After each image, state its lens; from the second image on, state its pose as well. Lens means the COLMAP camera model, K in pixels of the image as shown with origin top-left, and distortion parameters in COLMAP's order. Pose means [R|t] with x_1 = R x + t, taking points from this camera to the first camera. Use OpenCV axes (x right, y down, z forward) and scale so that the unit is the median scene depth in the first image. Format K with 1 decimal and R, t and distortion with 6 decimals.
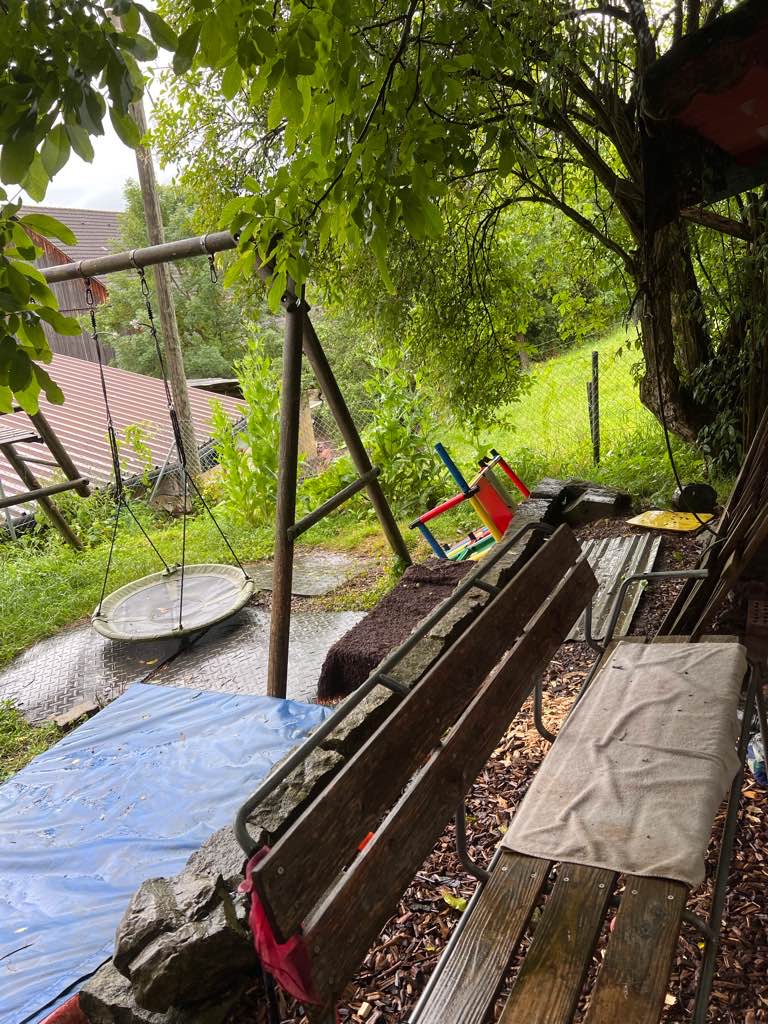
lens RADIAL K [[763.8, 0, 384.0], [0, 763.8, 512.0], [0, 0, 1]] dist [0.003642, 0.005547]
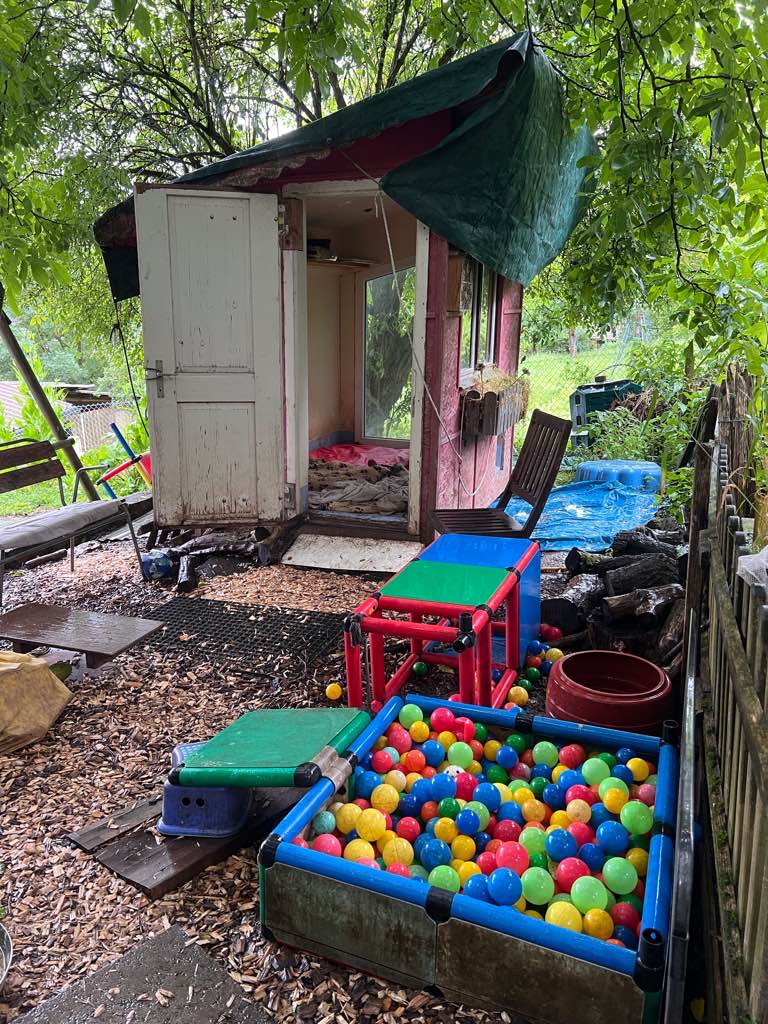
lens RADIAL K [[767.1, 0, 384.0], [0, 767.1, 512.0], [0, 0, 1]] dist [0.028924, -0.005660]
pose [[0.989777, 0.051261, 0.133094, 0.386591], [-0.046212, 0.998100, -0.040755, 0.109921], [-0.134930, 0.034188, 0.990265, -0.495842]]
